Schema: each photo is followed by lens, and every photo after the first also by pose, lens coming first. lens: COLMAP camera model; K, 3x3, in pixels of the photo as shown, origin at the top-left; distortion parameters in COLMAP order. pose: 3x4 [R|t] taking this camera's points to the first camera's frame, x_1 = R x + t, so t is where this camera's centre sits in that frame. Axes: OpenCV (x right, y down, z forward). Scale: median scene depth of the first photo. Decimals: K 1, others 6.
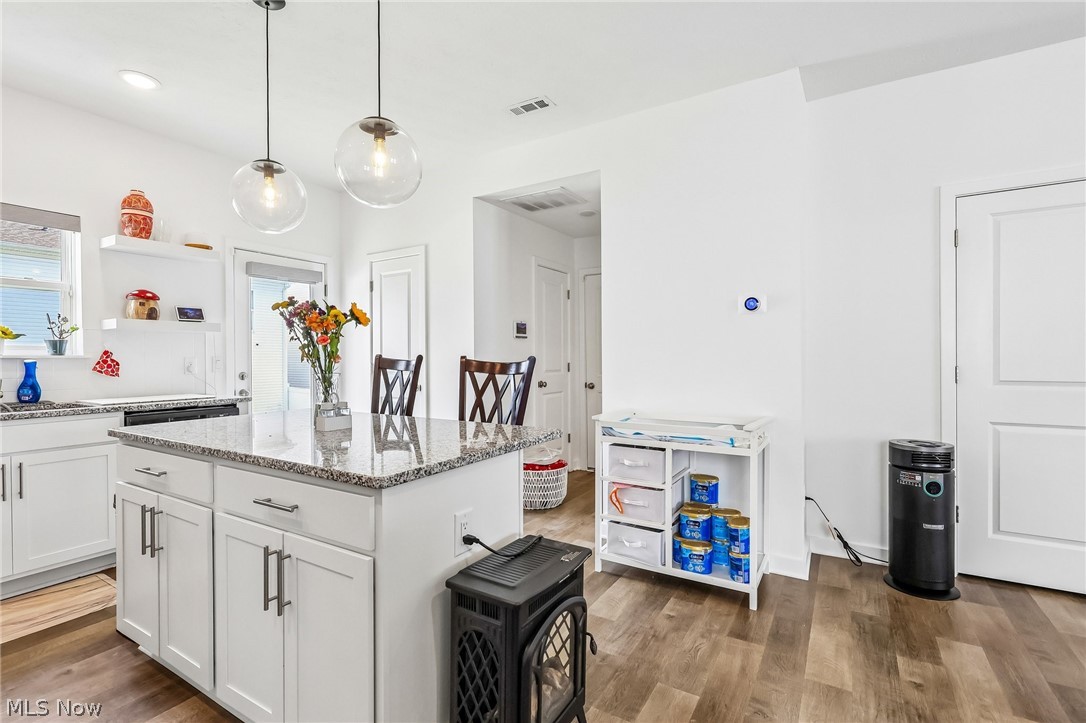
lens RADIAL K [[503.9, 0, 539.8], [0, 503.9, 359.2], [0, 0, 1]] dist [-0.002298, 0.001370]
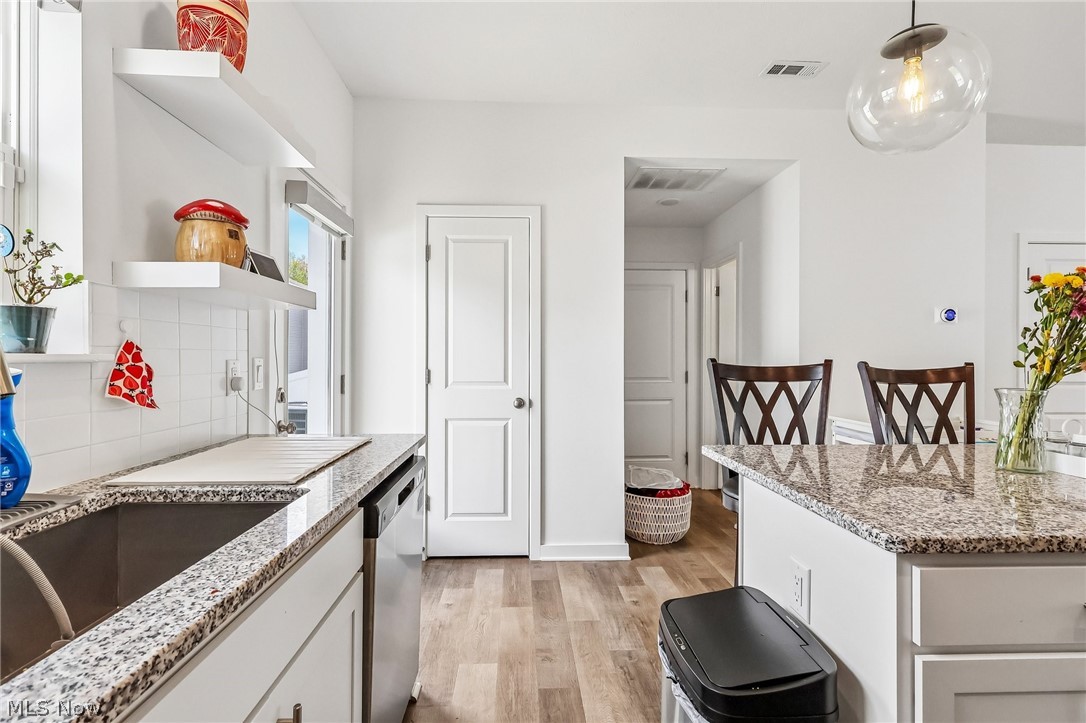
lens RADIAL K [[503.9, 0, 532.6], [0, 503.9, 353.1], [0, 0, 1]] dist [-0.002298, 0.001370]
pose [[0.838038, 0.012604, 0.545466, -0.905034], [-0.006282, 0.999890, -0.013454, -0.005609], [-0.545576, 0.007848, 0.838025, 0.566397]]
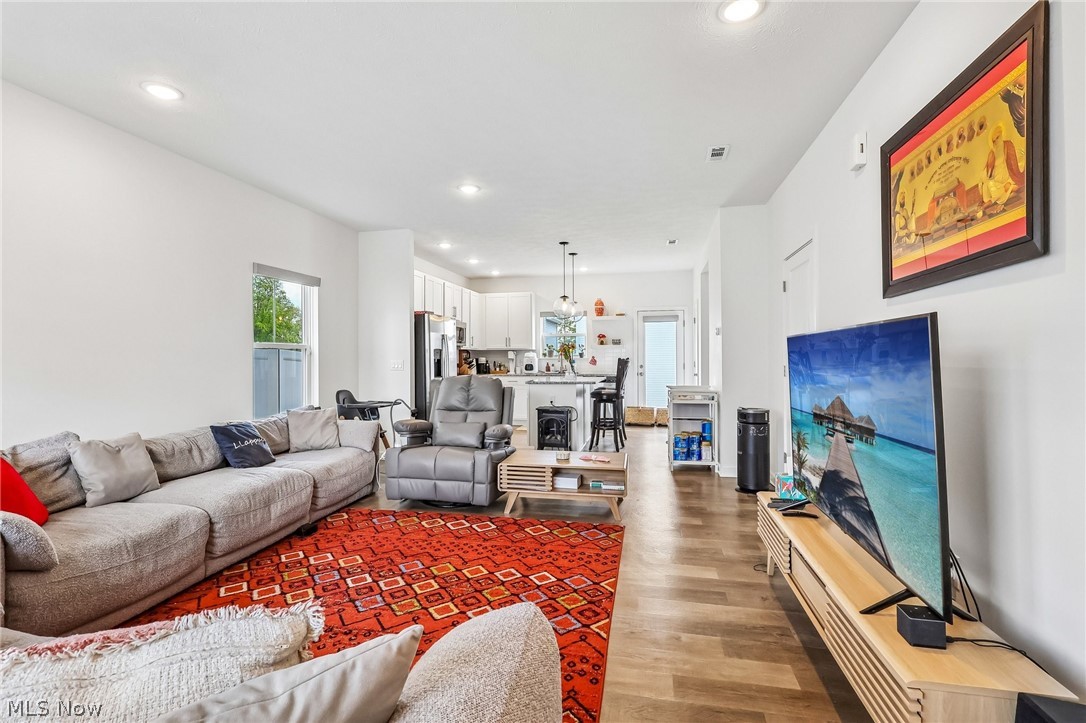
lens RADIAL K [[503.9, 0, 540.4], [0, 503.9, 361.1], [0, 0, 1]] dist [-0.002298, 0.001370]
pose [[0.326720, 0.007111, -0.945094, 1.945999], [-0.003022, 0.999974, 0.006479, -0.008261], [0.945116, 0.000739, 0.326733, -0.243515]]
